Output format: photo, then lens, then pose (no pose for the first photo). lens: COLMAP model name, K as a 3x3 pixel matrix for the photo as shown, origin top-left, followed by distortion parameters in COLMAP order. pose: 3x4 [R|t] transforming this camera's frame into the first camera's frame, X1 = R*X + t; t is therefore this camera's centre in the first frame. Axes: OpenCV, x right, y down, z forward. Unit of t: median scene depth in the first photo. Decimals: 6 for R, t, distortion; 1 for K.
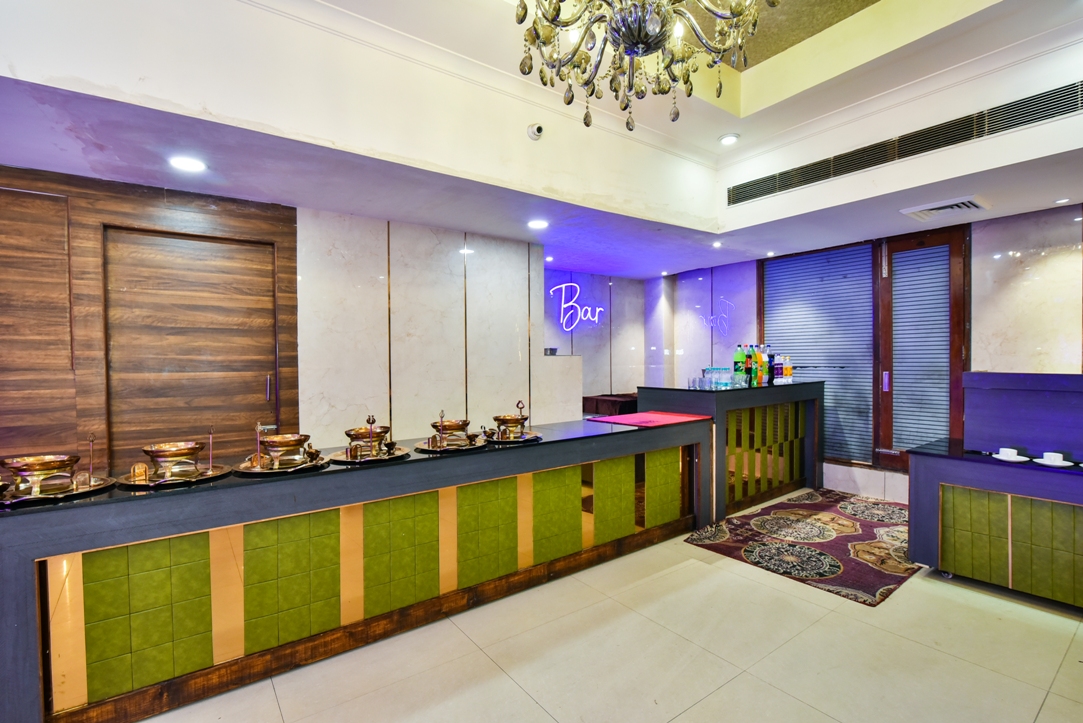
lens RADIAL K [[495.0, 0, 539.7], [0, 495.0, 362.0], [0, 0, 1]] dist [-0.017096, 0.001449]
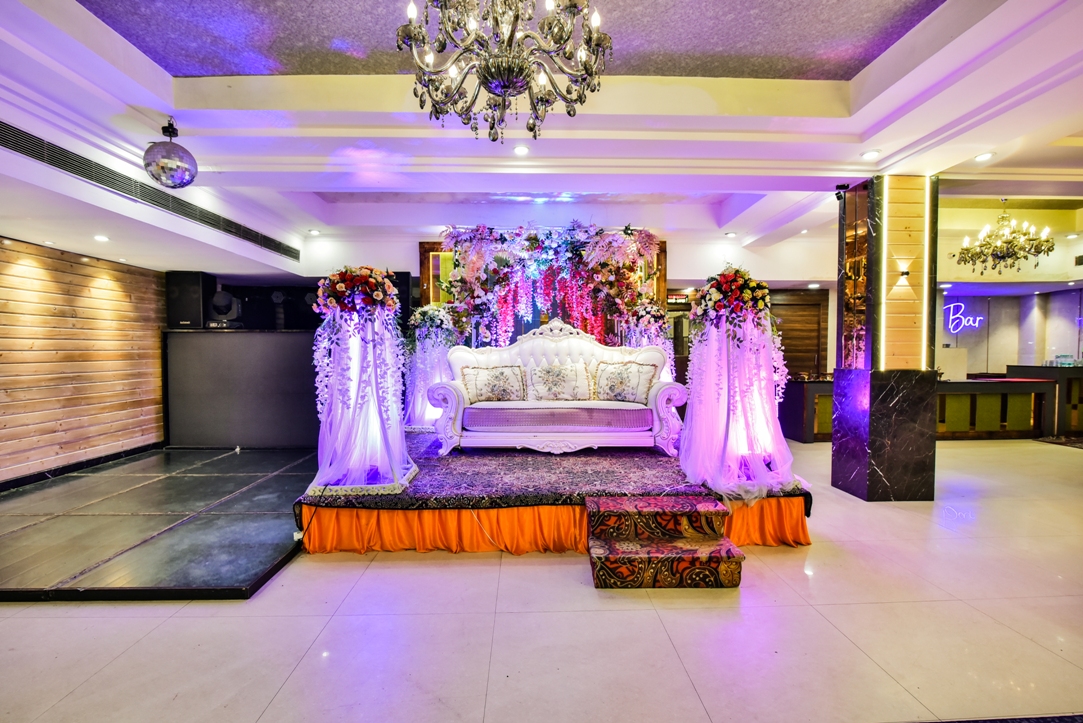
lens RADIAL K [[495.0, 0, 540.4], [0, 495.0, 362.2], [0, 0, 1]] dist [-0.017096, 0.001449]
pose [[0.826602, 0.023383, -0.562301, -0.162909], [-0.011445, 0.999628, 0.024745, 0.010667], [0.562670, -0.014019, 0.826563, -1.115653]]
